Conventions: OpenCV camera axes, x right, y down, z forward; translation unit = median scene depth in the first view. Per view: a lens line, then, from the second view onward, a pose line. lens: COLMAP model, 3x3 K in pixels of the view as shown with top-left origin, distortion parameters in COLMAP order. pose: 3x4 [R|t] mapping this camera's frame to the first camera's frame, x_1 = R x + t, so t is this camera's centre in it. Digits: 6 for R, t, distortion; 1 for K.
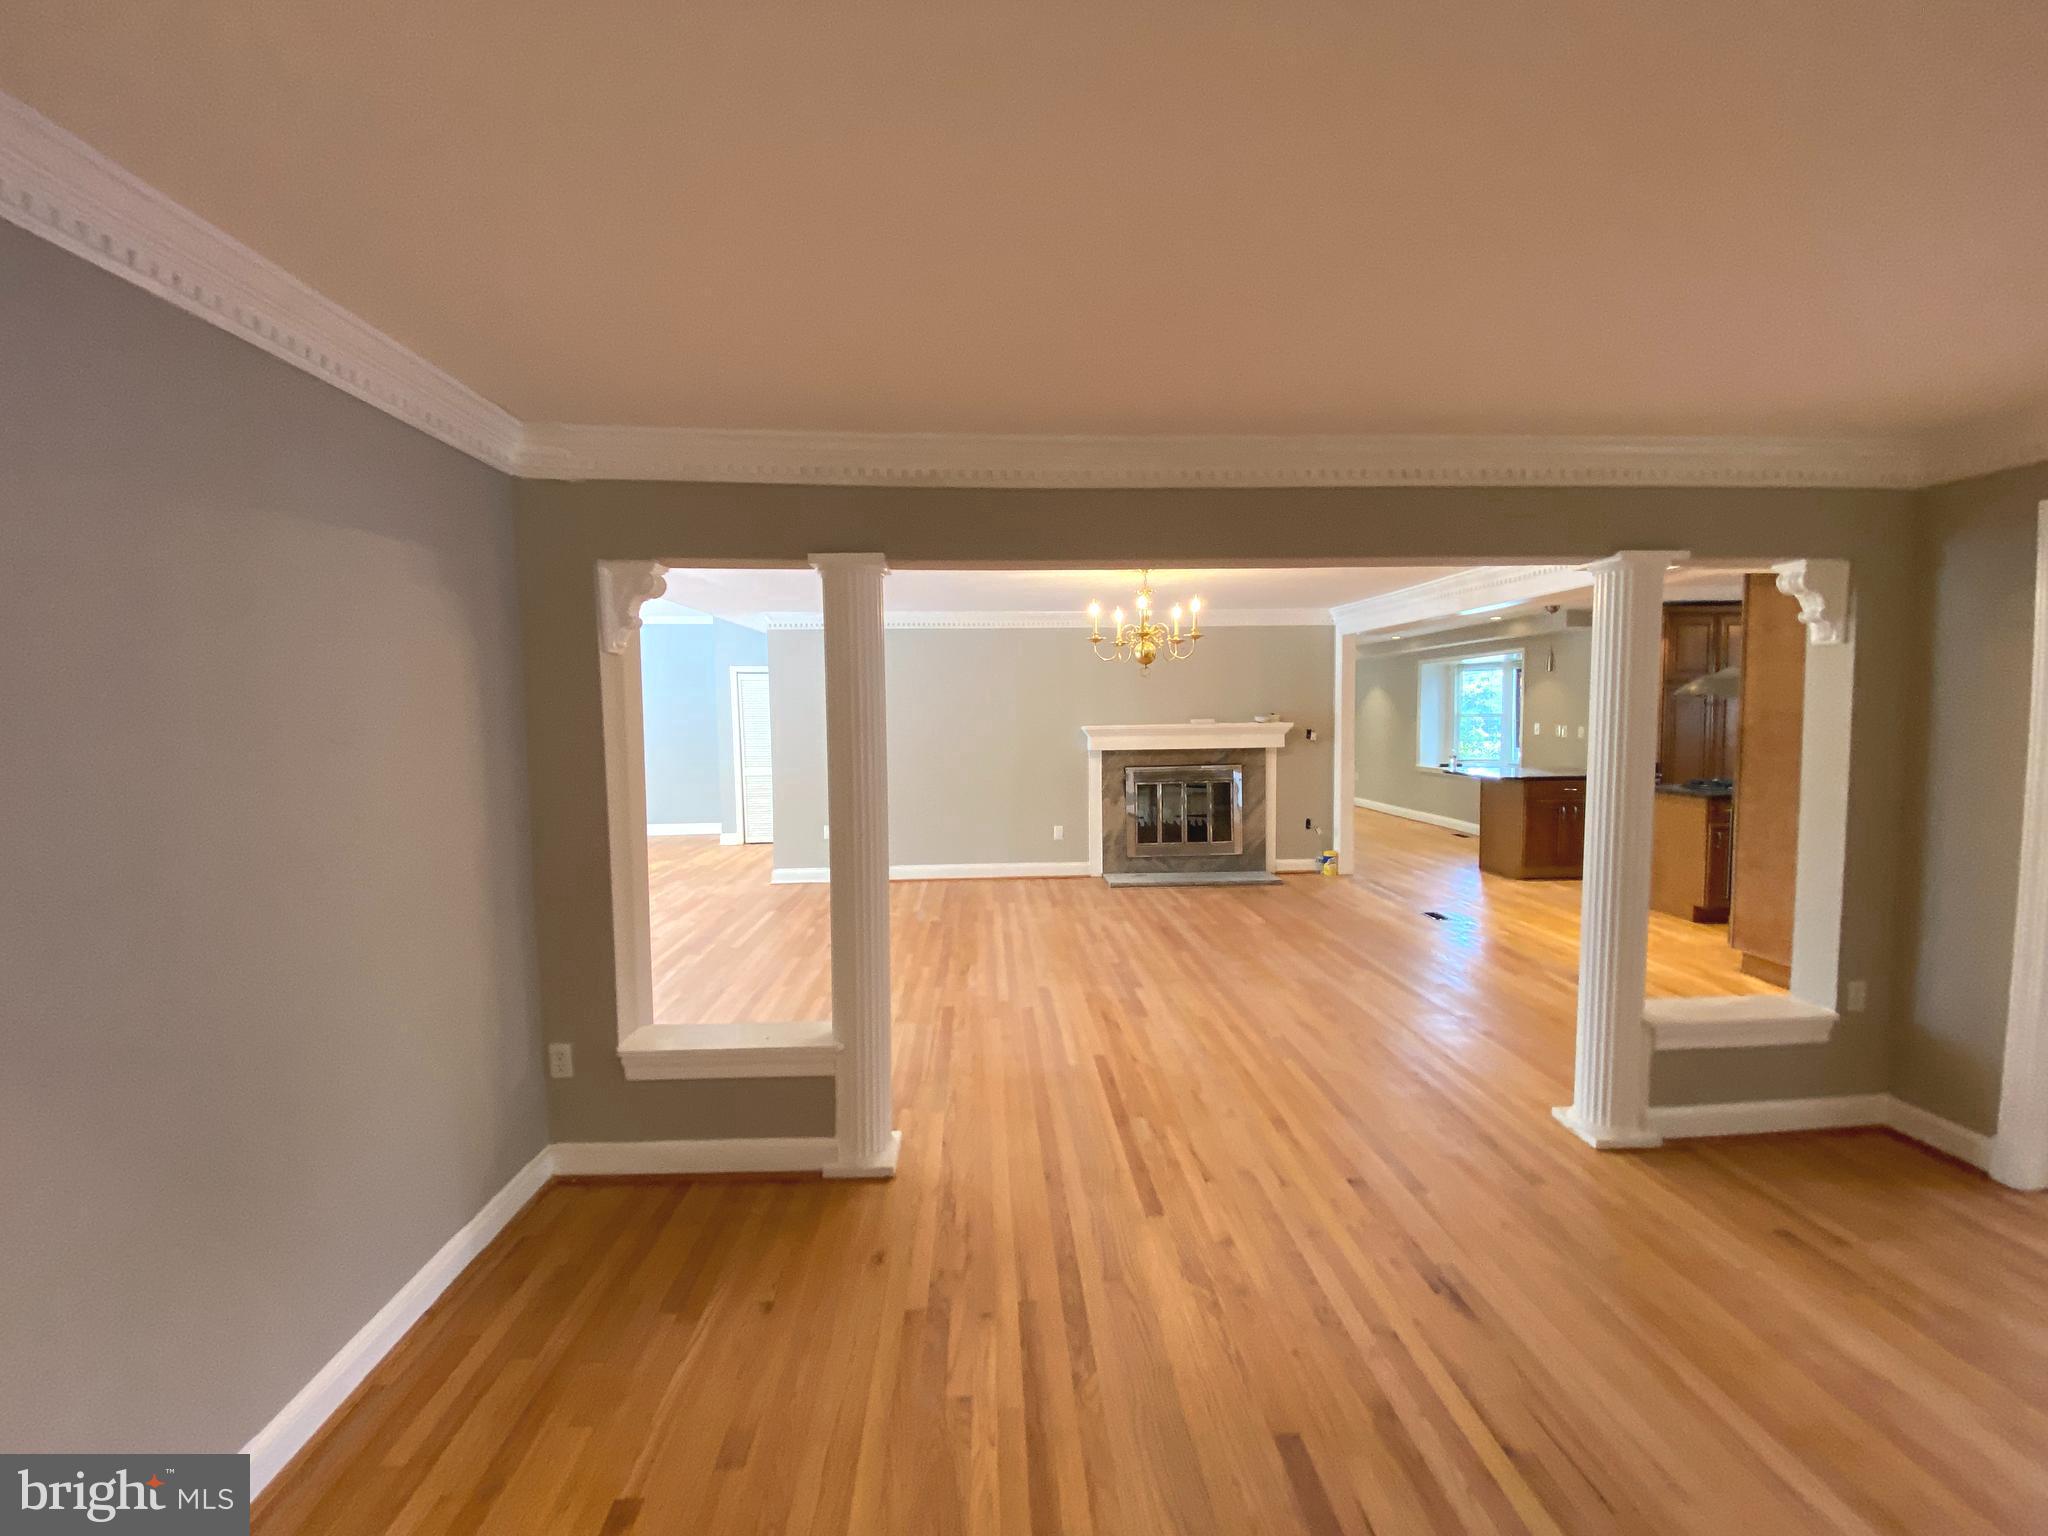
lens RADIAL K [[828.1, 0, 1021.6], [0, 828.1, 761.6], [0, 0, 1]] dist [0.016580, -0.018273]
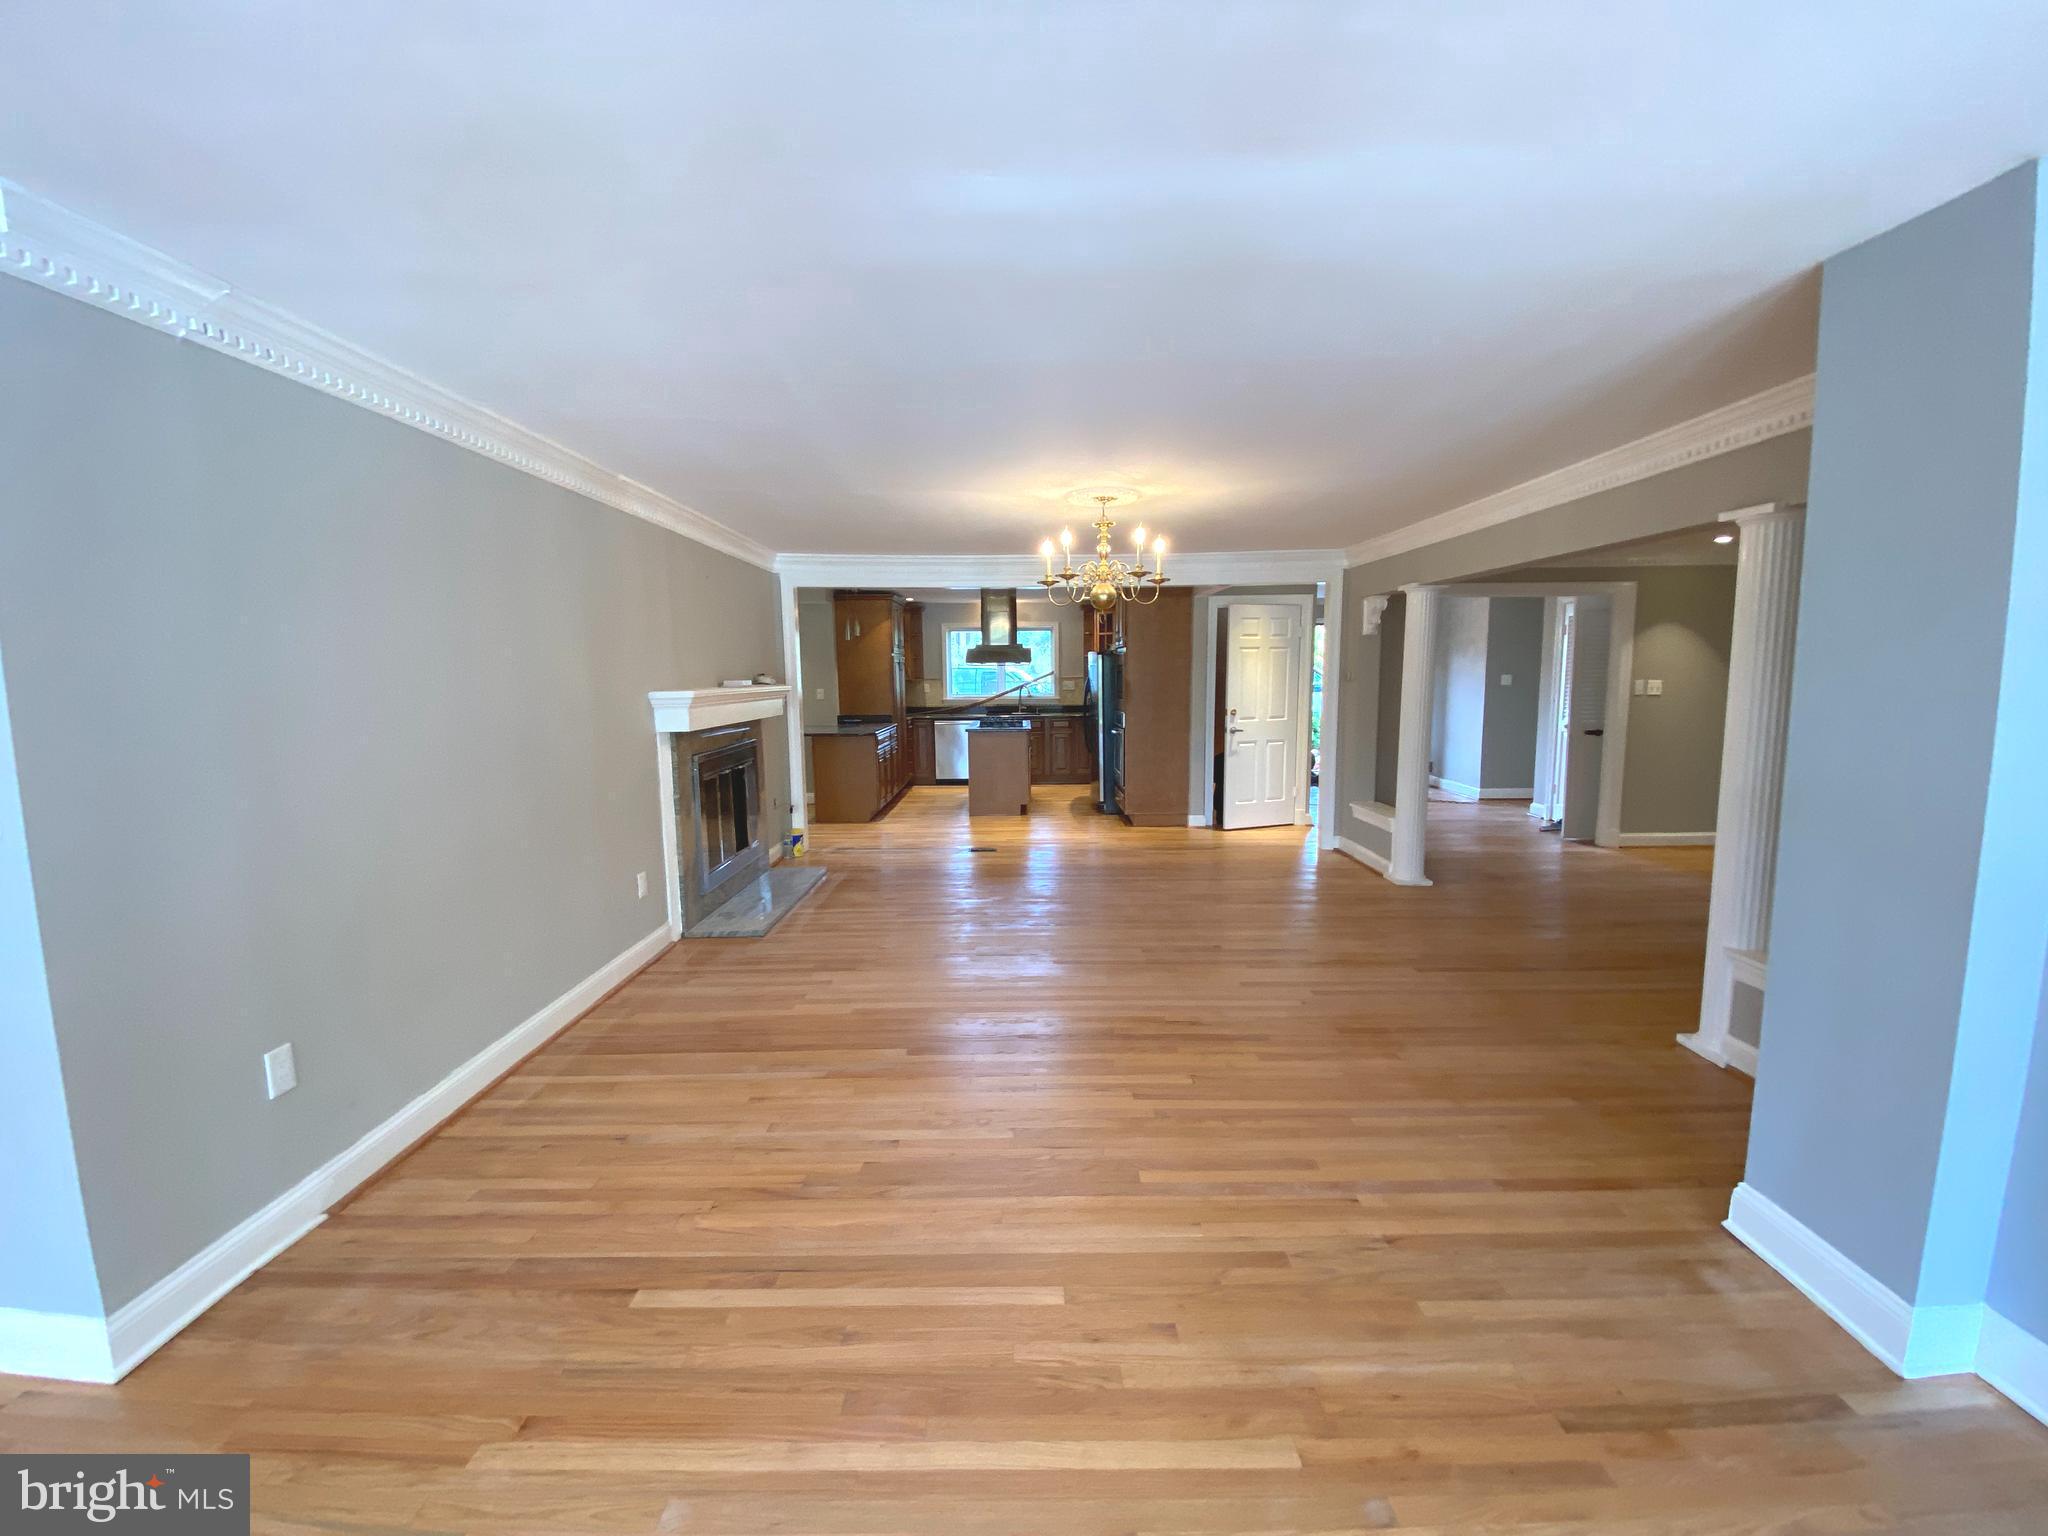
lens RADIAL K [[828.1, 0, 1026.3], [0, 828.1, 775.4], [0, 0, 1]] dist [0.016580, -0.018273]
pose [[0.049002, -0.112634, 0.992428, -0.904883], [0.069387, 0.991604, 0.109115, -0.057259], [-0.996386, 0.063515, 0.056406, 1.290352]]
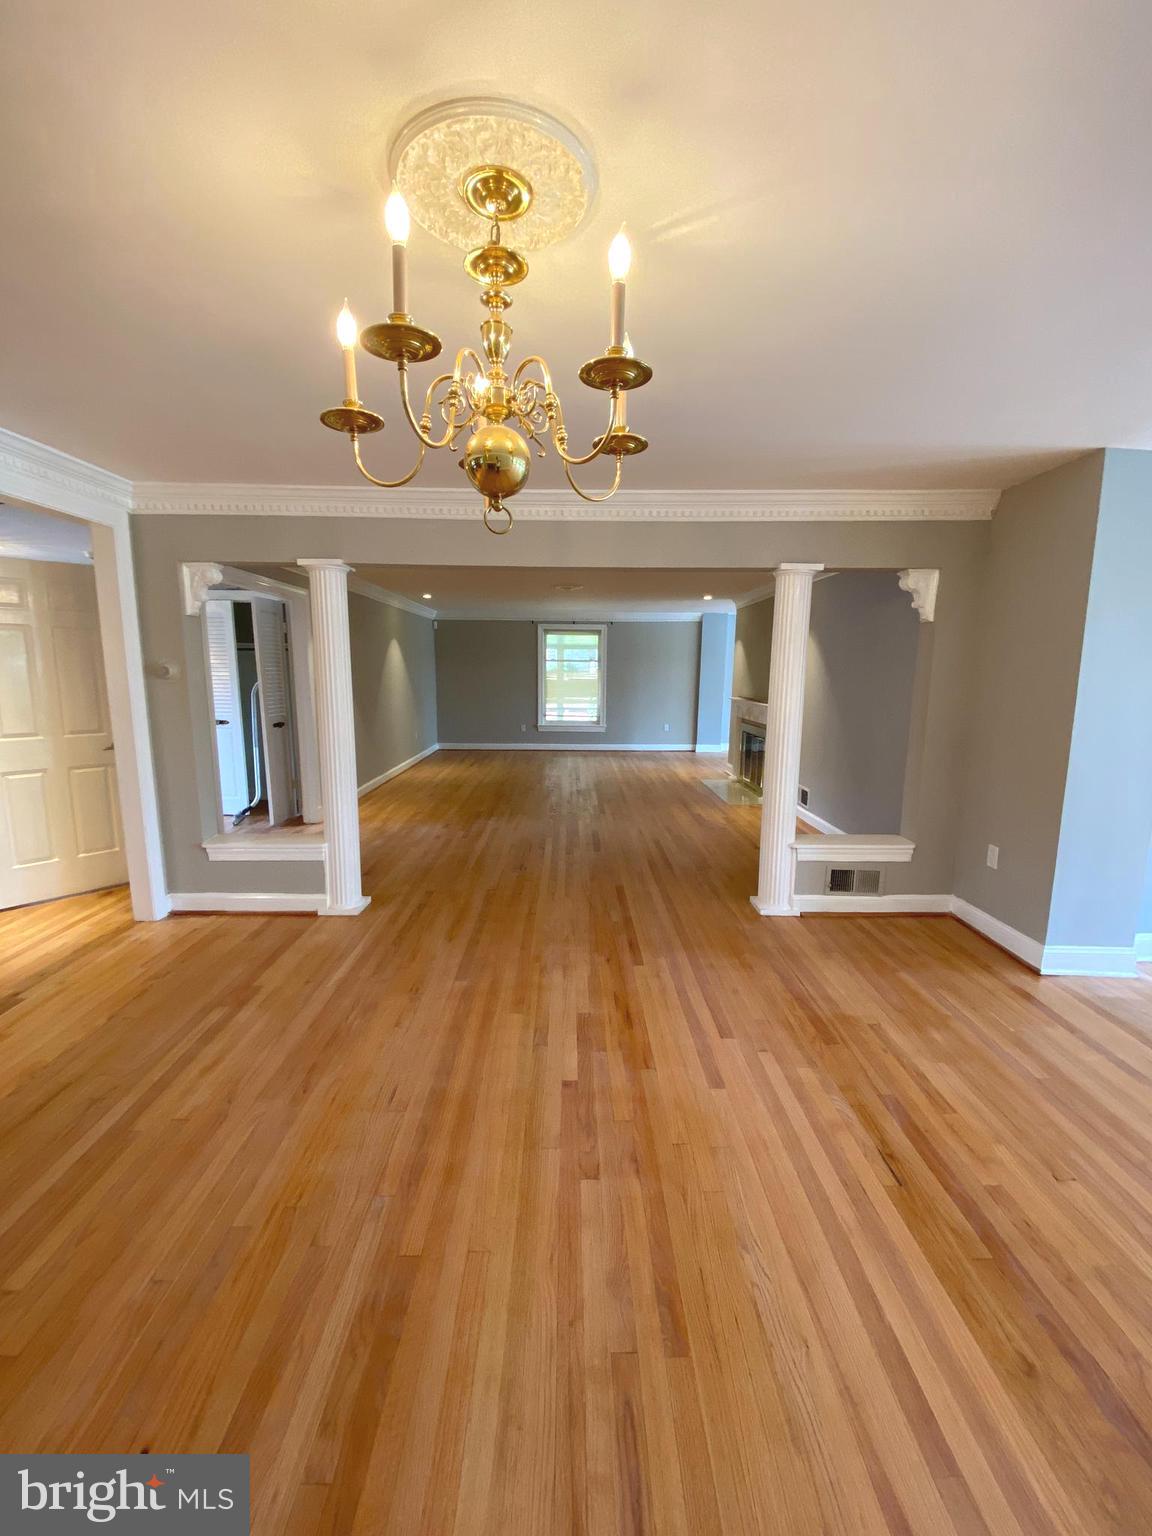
lens RADIAL K [[621.1, 0, 571.1], [0, 621.1, 768.7], [0, 0, 1]] dist [0.016580, -0.018273]
pose [[-0.998913, -0.001759, 0.046577, 0.130928], [0.008293, 0.976637, 0.214734, -0.078048], [-0.045867, 0.214887, -0.975561, 1.578904]]
